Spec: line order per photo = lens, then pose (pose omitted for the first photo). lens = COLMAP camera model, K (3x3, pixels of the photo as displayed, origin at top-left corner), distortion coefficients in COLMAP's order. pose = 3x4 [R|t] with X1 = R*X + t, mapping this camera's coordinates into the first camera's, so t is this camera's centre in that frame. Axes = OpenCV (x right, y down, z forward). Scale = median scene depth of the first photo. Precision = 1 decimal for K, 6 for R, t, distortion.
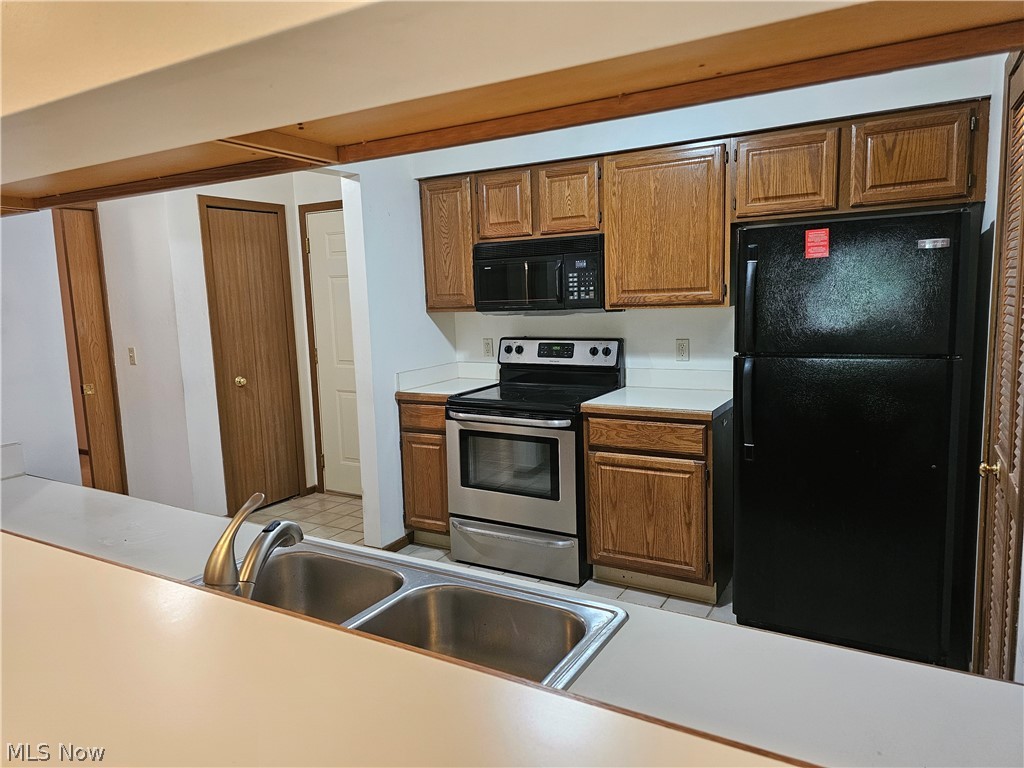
lens RADIAL K [[683.1, 0, 510.3], [0, 683.1, 379.2], [0, 0, 1]] dist [0.024891, -0.005384]
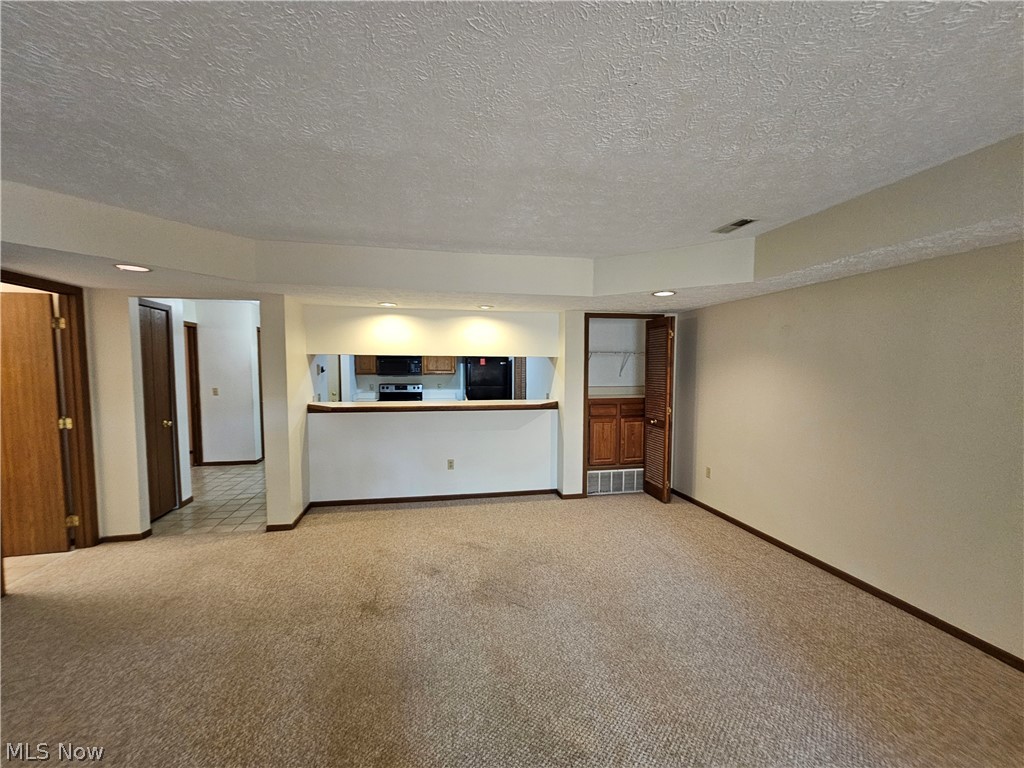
lens RADIAL K [[419.3, 0, 511.2], [0, 419.3, 389.9], [0, 0, 1]] dist [-0.000937, 0.000517]
pose [[0.744171, -0.002173, 0.667986, -0.944073], [0.055090, 0.996788, -0.058131, 0.120894], [-0.665714, 0.080058, 0.741900, -0.872183]]
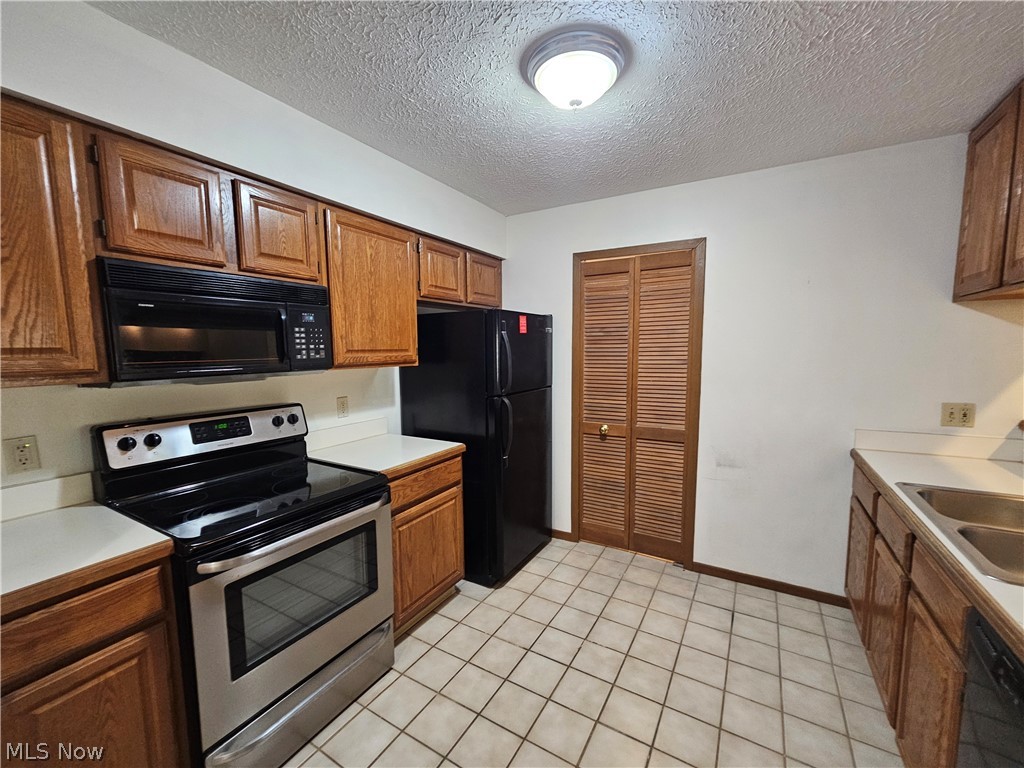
lens RADIAL K [[419.3, 0, 516.0], [0, 419.3, 390.7], [0, 0, 1]] dist [-0.000937, 0.000517]
pose [[-0.012655, -0.069498, 0.997502, -0.420630], [0.127778, 0.989291, 0.070547, -0.082266], [-0.991722, 0.128352, -0.003639, 0.754514]]
